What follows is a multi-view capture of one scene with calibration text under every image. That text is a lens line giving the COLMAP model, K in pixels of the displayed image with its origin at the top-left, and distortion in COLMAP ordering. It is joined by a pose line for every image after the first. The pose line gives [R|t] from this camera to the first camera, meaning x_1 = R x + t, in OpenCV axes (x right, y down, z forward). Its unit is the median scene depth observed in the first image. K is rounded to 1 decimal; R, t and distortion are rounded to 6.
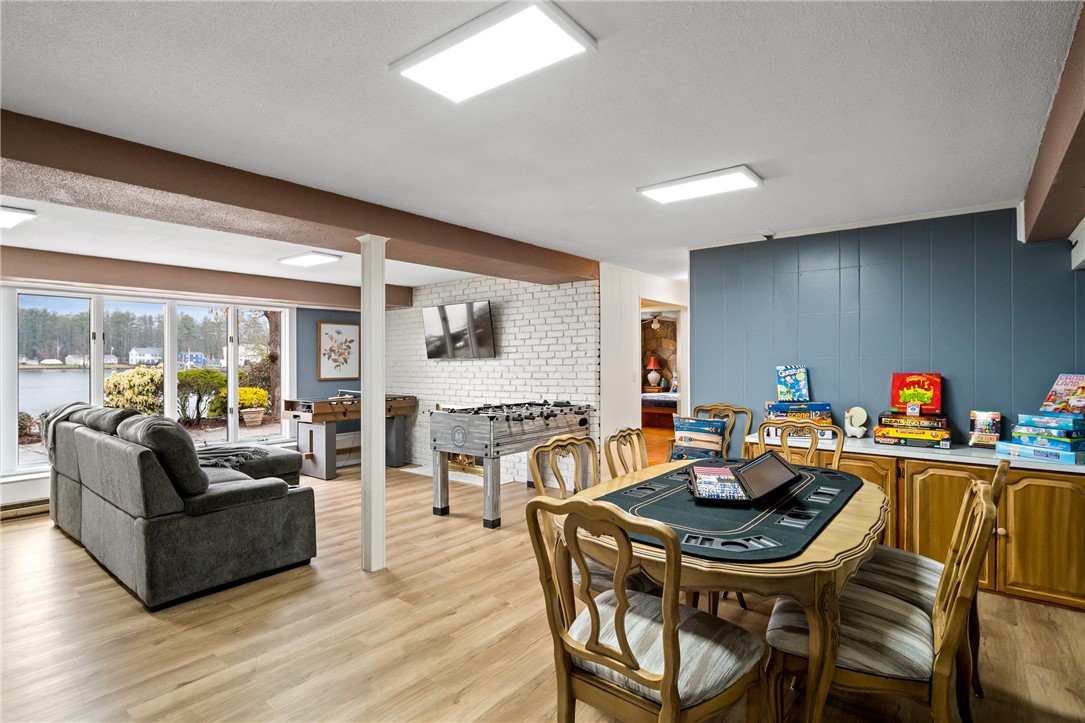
lens RADIAL K [[541.3, 0, 542.7], [0, 541.3, 353.9], [0, 0, 1]] dist [-0.000040, -0.001139]
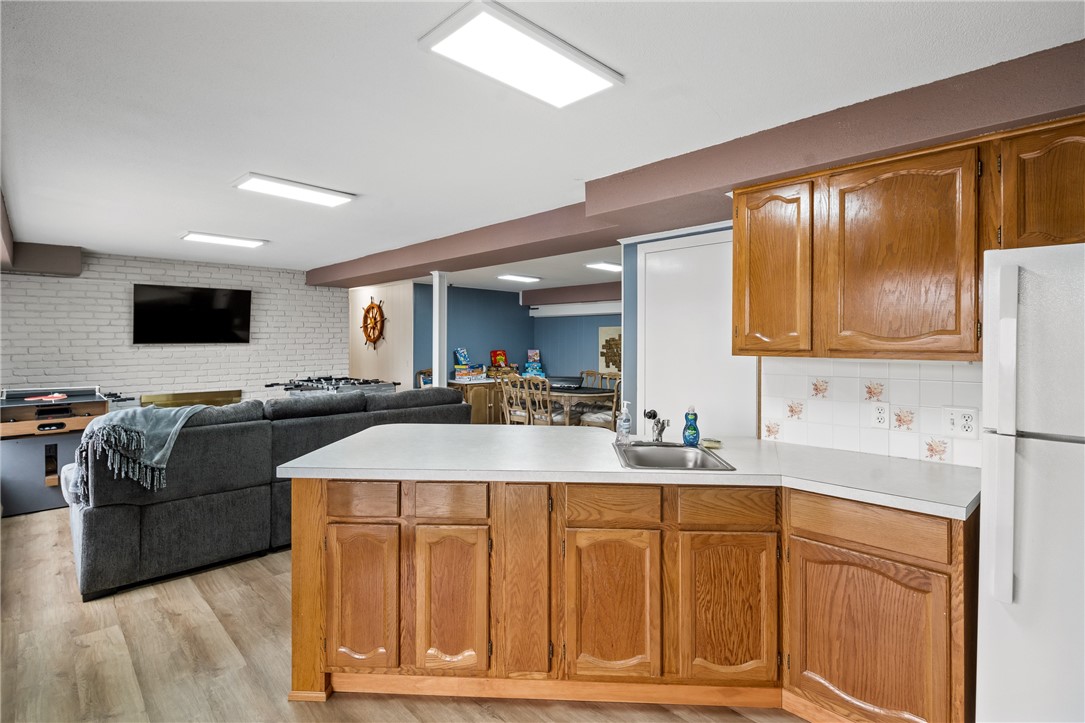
lens RADIAL K [[532.7, 0, 543.3], [0, 532.7, 340.1], [0, 0, 1]] dist [0.001967, 0.000068]
pose [[0.127505, 0.011414, 0.991772, -0.810210], [-0.009189, 0.999904, -0.010326, 0.005226], [-0.991795, -0.007797, 0.127598, 0.209208]]
